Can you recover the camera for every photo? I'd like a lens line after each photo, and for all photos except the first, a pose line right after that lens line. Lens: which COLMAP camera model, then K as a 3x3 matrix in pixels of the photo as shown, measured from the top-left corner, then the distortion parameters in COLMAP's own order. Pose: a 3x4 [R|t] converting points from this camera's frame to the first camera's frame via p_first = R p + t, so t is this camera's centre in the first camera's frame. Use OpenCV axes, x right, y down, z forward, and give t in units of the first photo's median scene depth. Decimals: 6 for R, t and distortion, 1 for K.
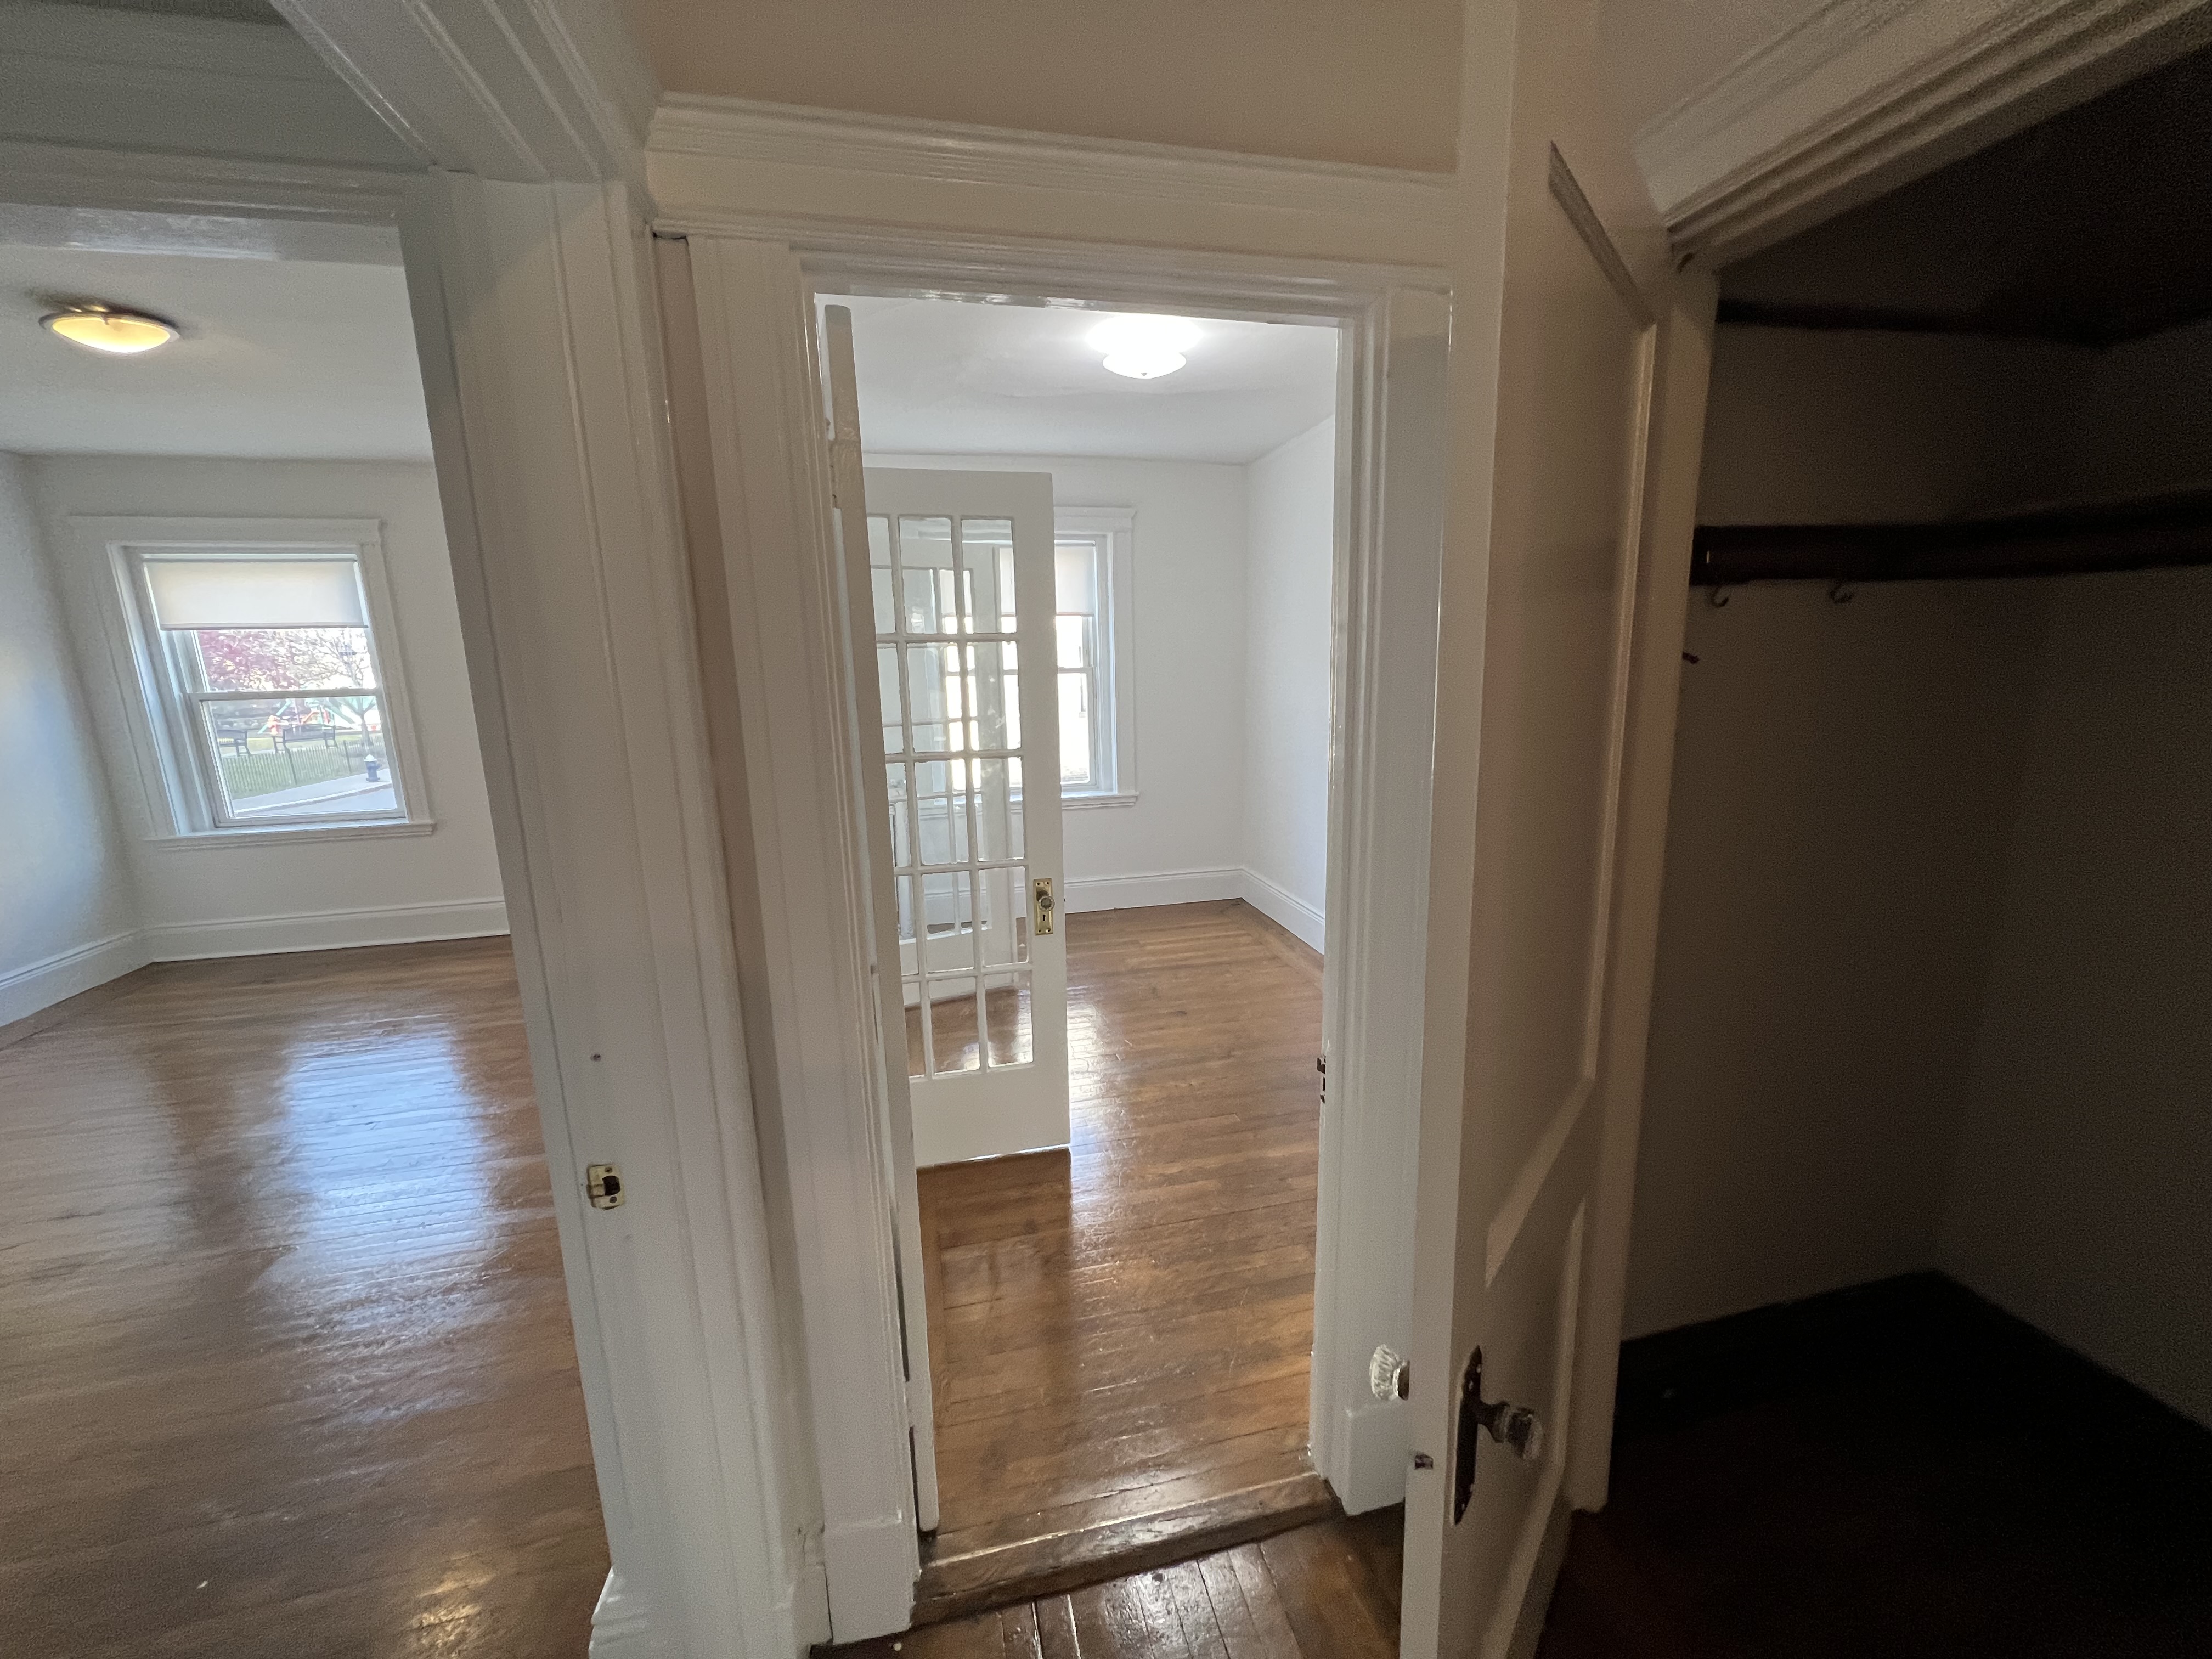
lens RADIAL K [[888.9, 0, 1119.6], [0, 888.9, 835.4], [0, 0, 1]] dist [-0.002745, 0.000233]
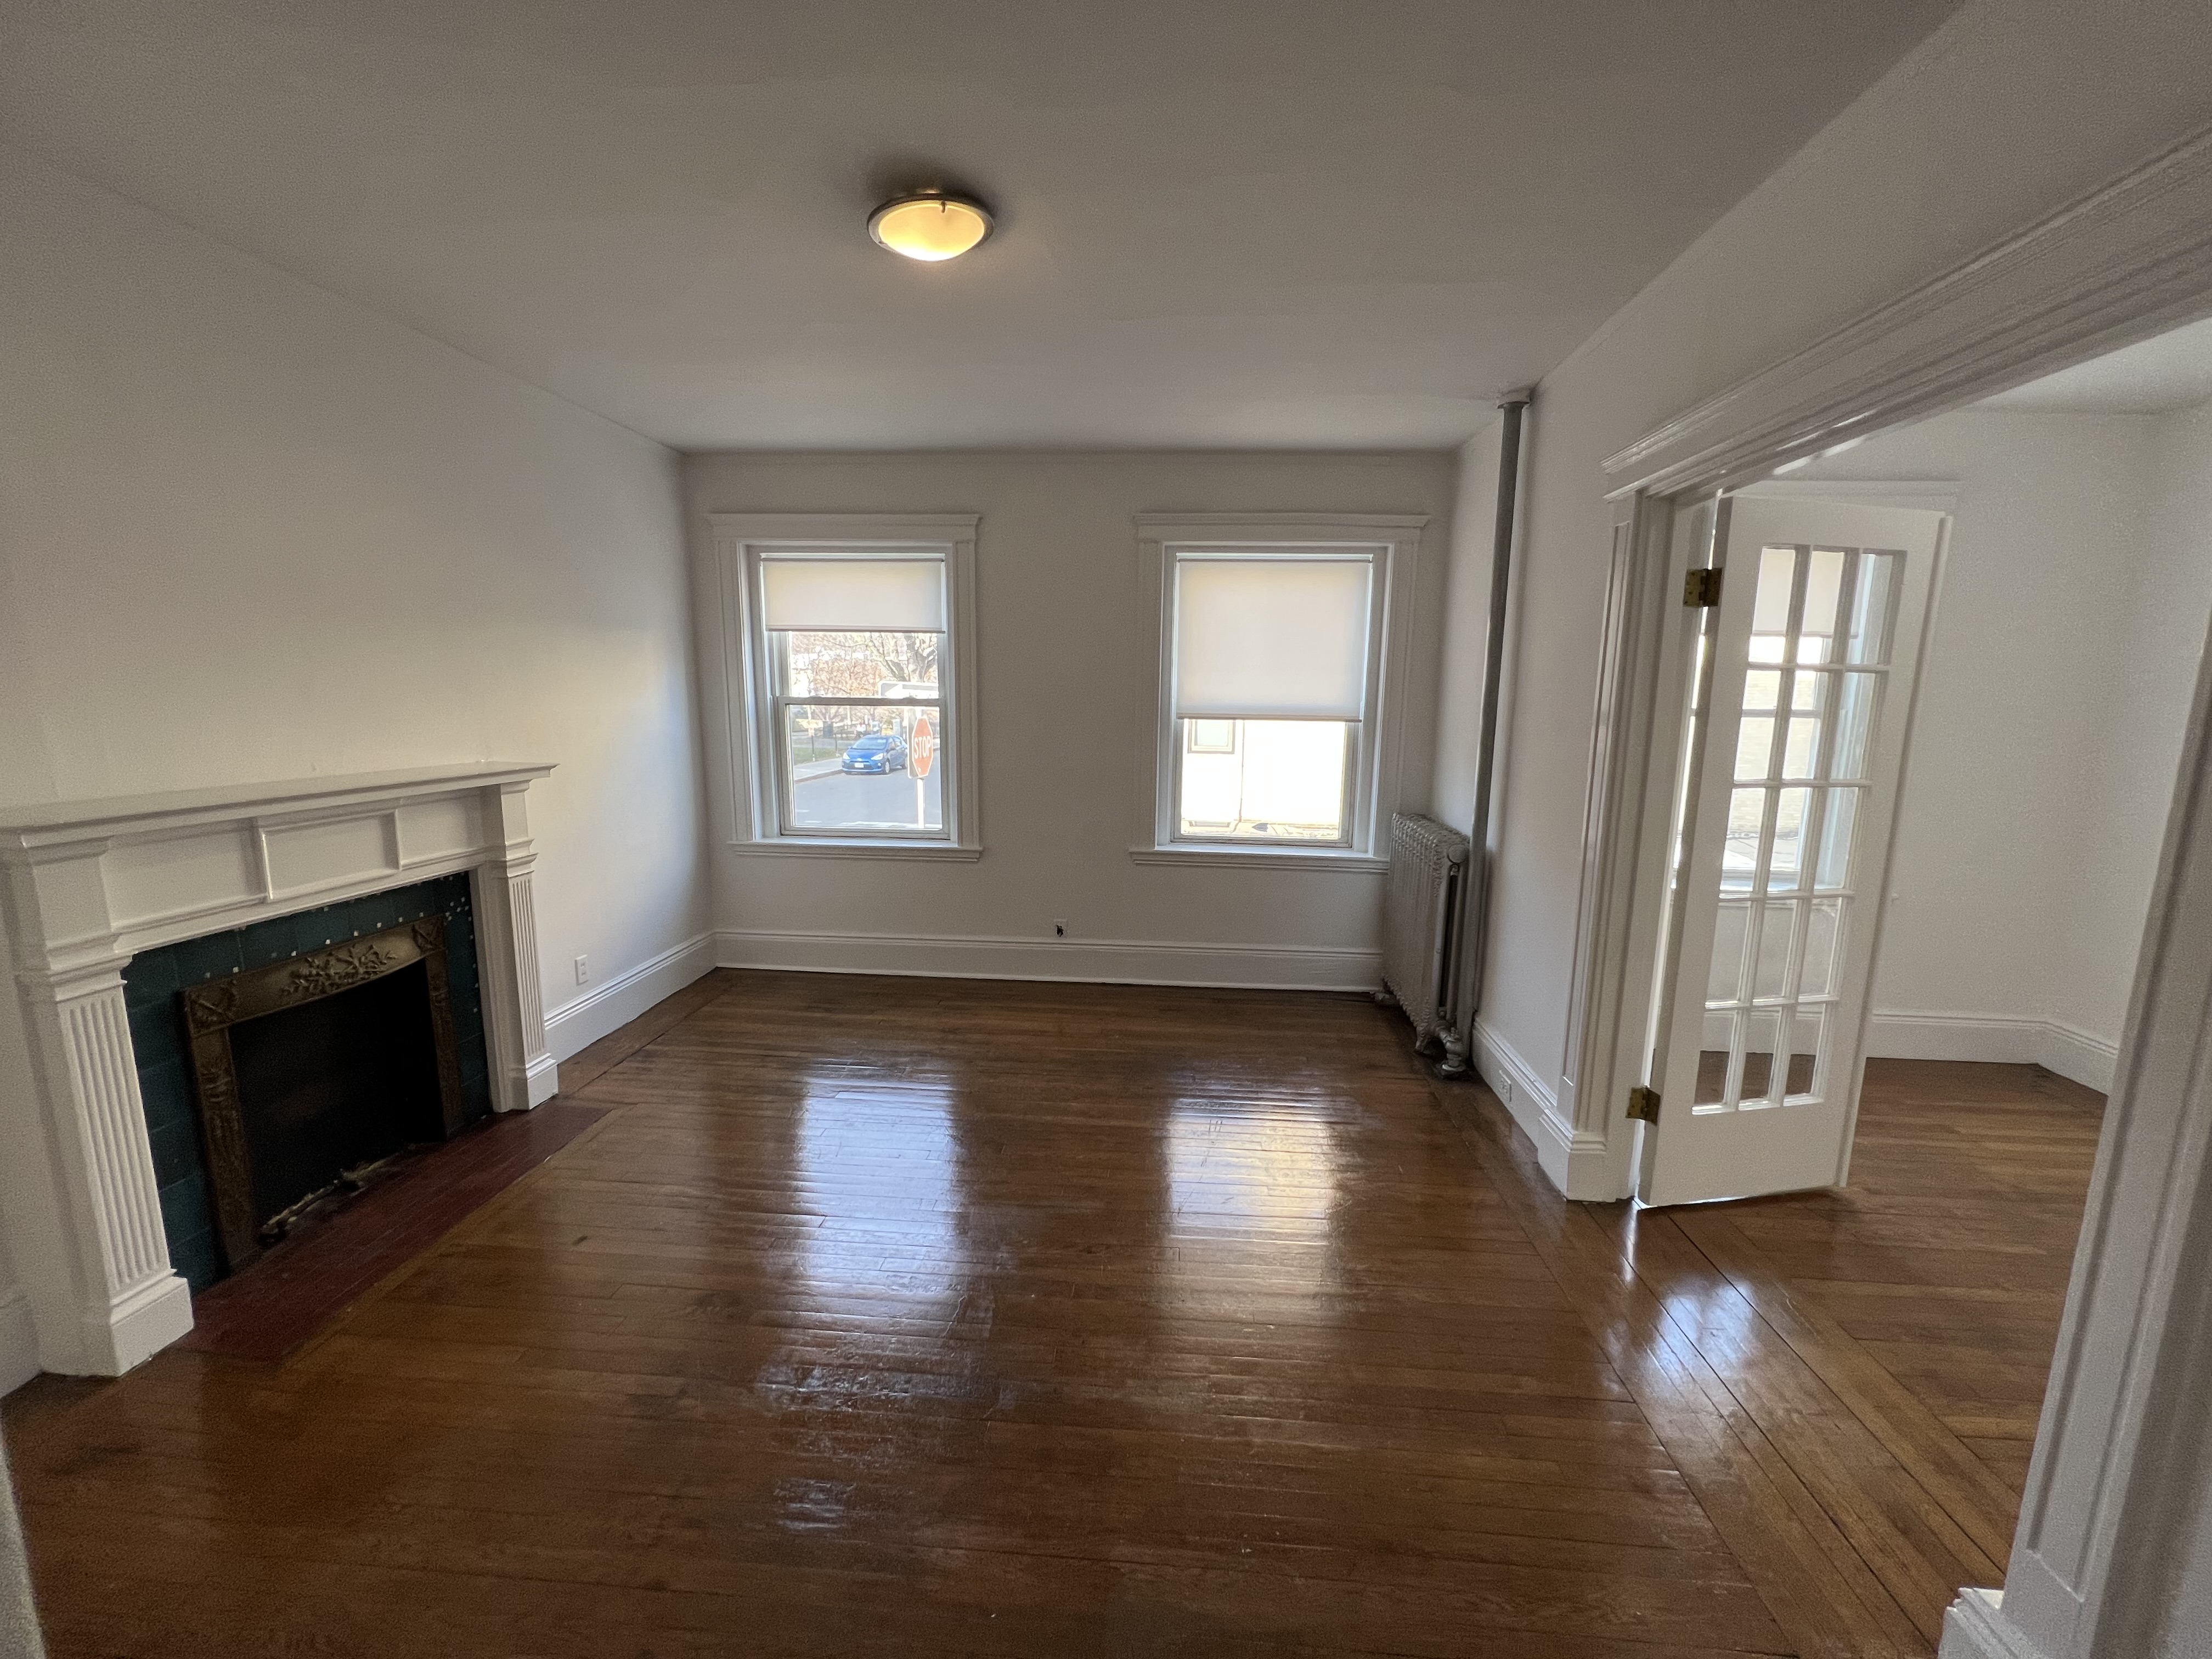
lens RADIAL K [[888.9, 0, 1122.6], [0, 888.9, 837.2], [0, 0, 1]] dist [-0.002745, 0.000233]
pose [[0.952847, 0.085839, -0.291058, -0.370557], [-0.096295, 0.995115, -0.021764, -0.020729], [0.287768, 0.048765, 0.956458, 0.174385]]
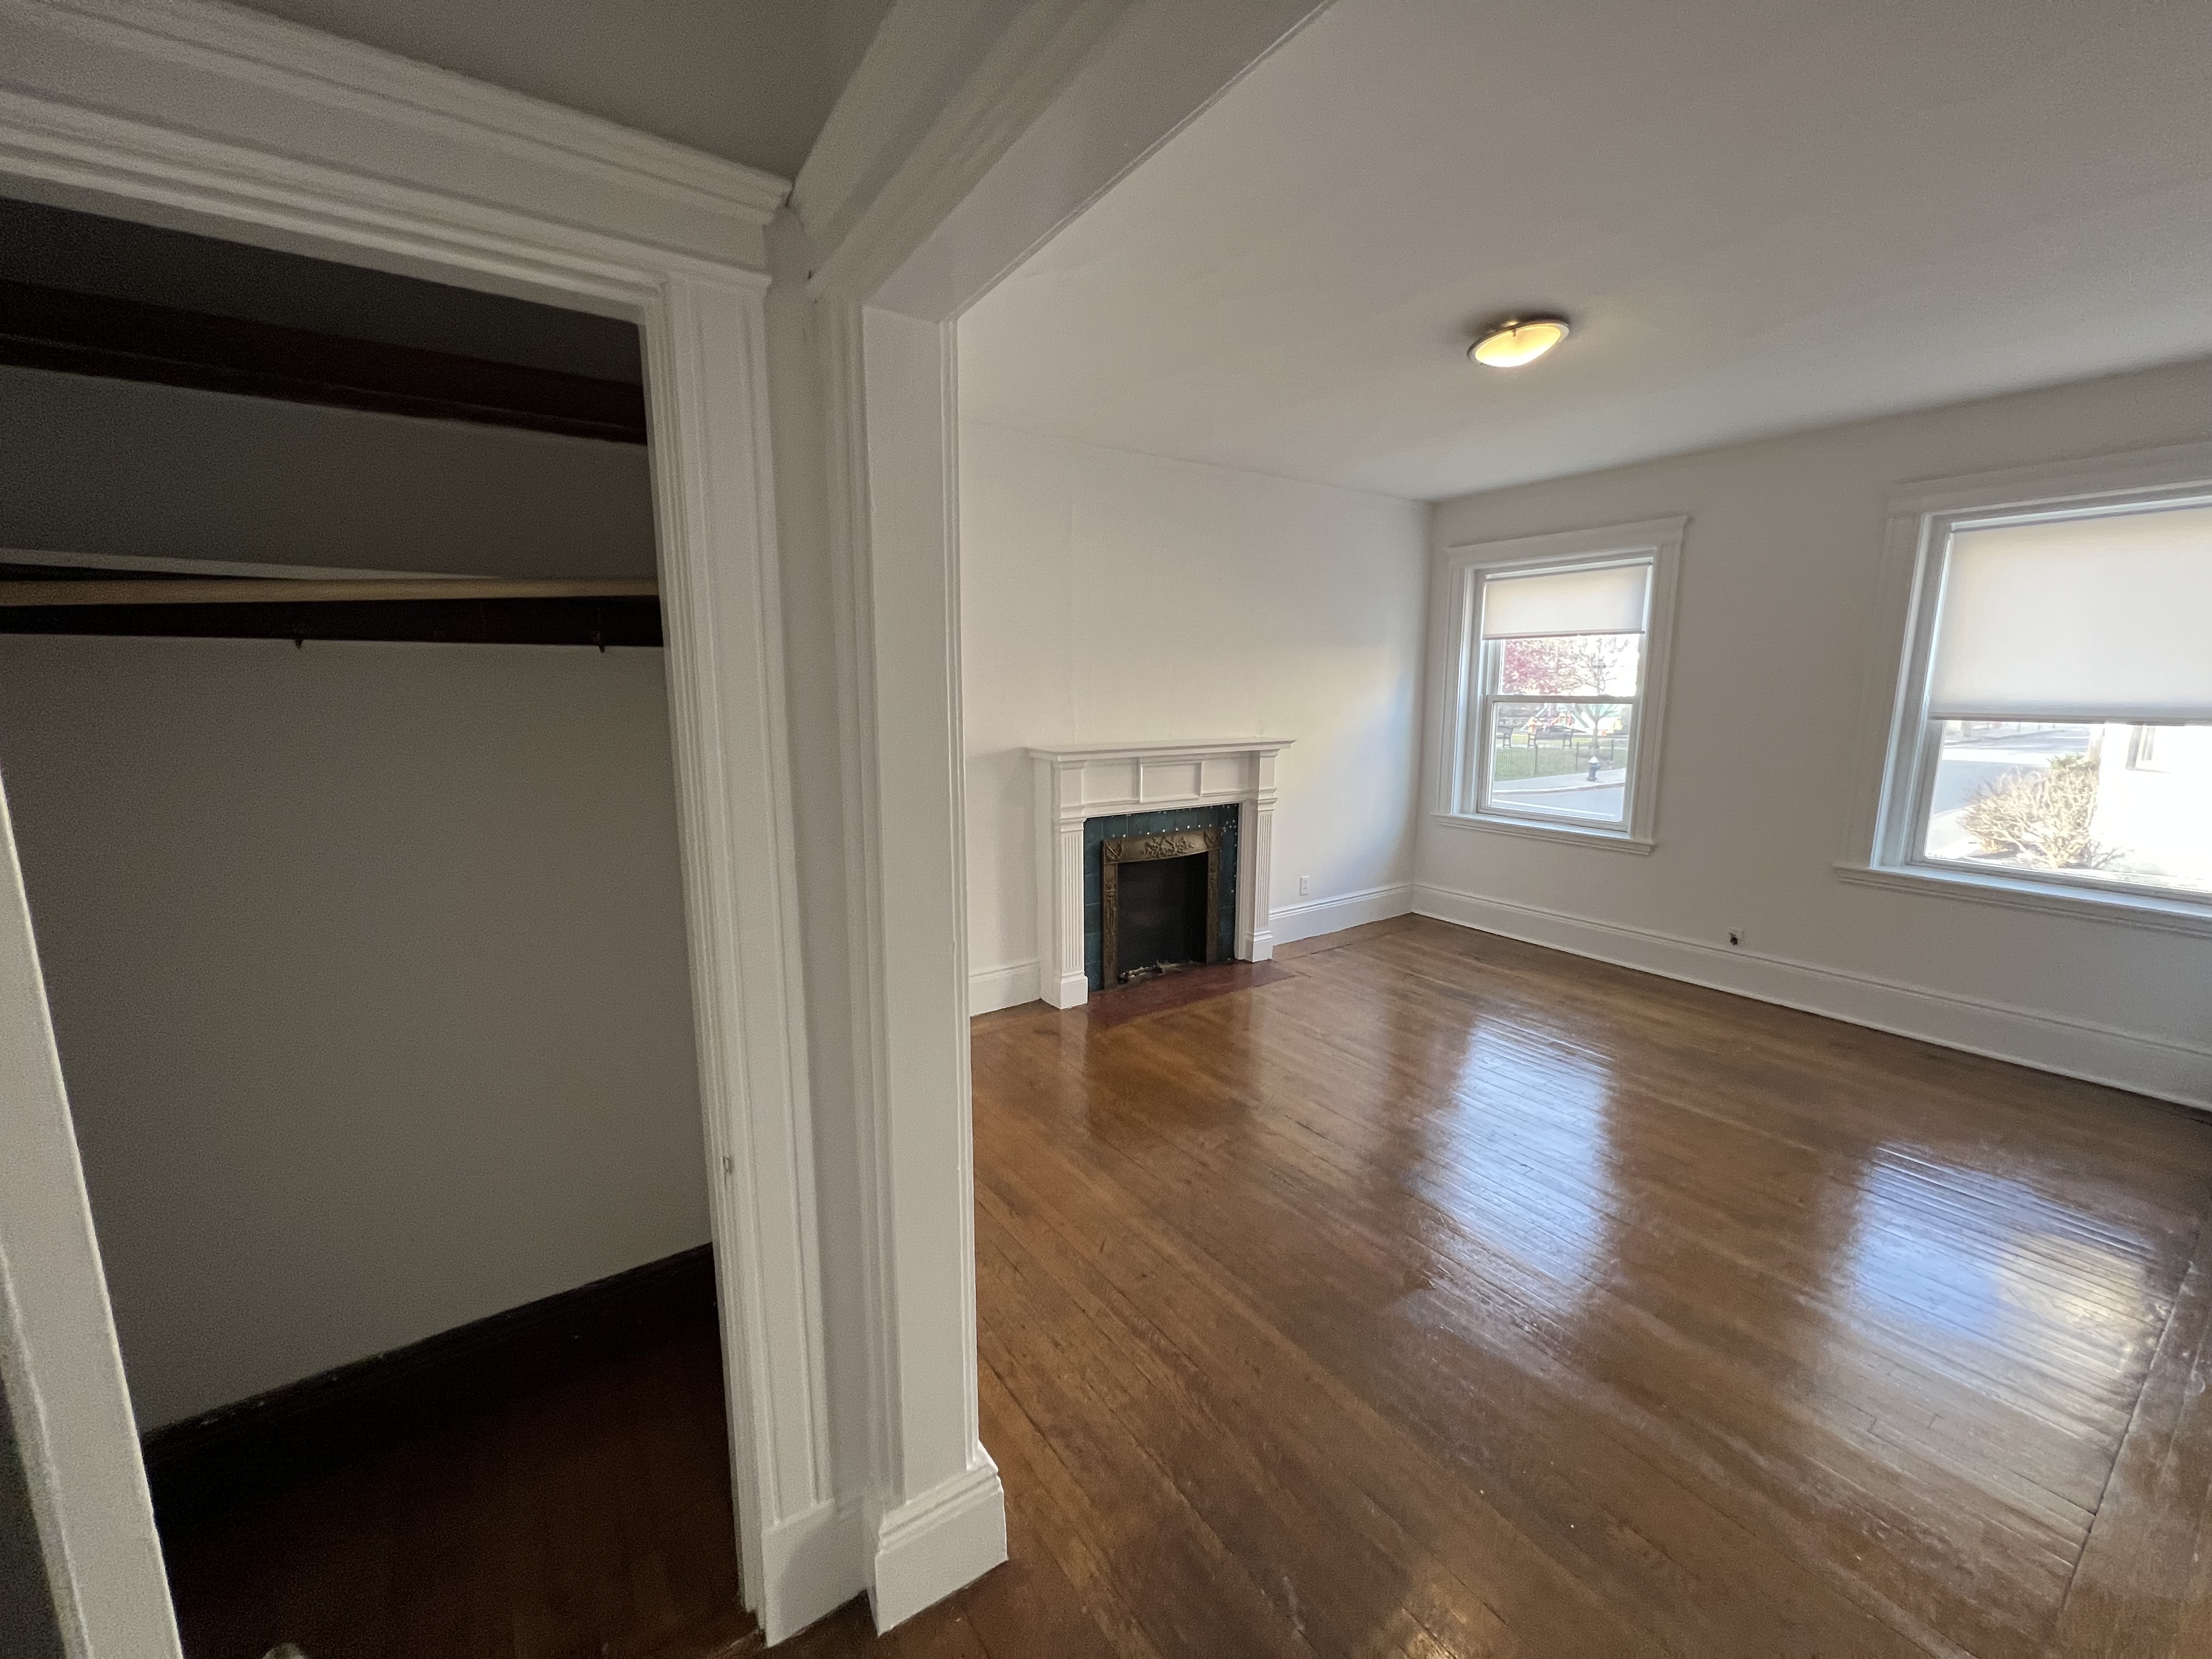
lens RADIAL K [[892.8, 0, 1106.1], [0, 892.8, 832.6], [0, 0, 1]] dist [-0.007794, 0.000313]
pose [[0.359939, 0.176306, -0.916166, -0.132372], [-0.194209, 0.974631, 0.111257, -0.017942], [0.912539, 0.137882, 0.385048, 0.123716]]
